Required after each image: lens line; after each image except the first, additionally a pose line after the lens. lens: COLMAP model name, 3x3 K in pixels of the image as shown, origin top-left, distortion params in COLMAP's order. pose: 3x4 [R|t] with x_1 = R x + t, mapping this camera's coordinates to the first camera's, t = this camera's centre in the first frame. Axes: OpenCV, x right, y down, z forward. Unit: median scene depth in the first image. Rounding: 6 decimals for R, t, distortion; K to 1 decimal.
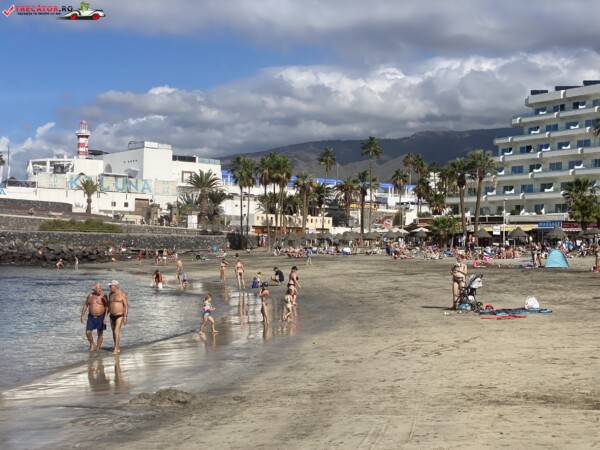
lens RADIAL K [[882.4, 0, 306.9], [0, 882.4, 225.9], [0, 0, 1]] dist [0.153996, -0.034923]
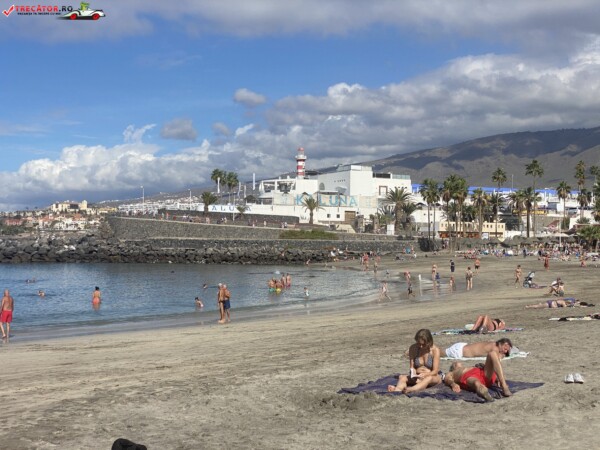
lens RADIAL K [[882.4, 0, 306.9], [0, 882.4, 225.9], [0, 0, 1]] dist [0.153996, -0.034923]
pose [[0.977787, -0.014952, -0.209069, 0.018242], [0.016049, 0.999865, 0.003552, -0.014939], [0.208988, -0.006829, 0.977894, -0.253666]]
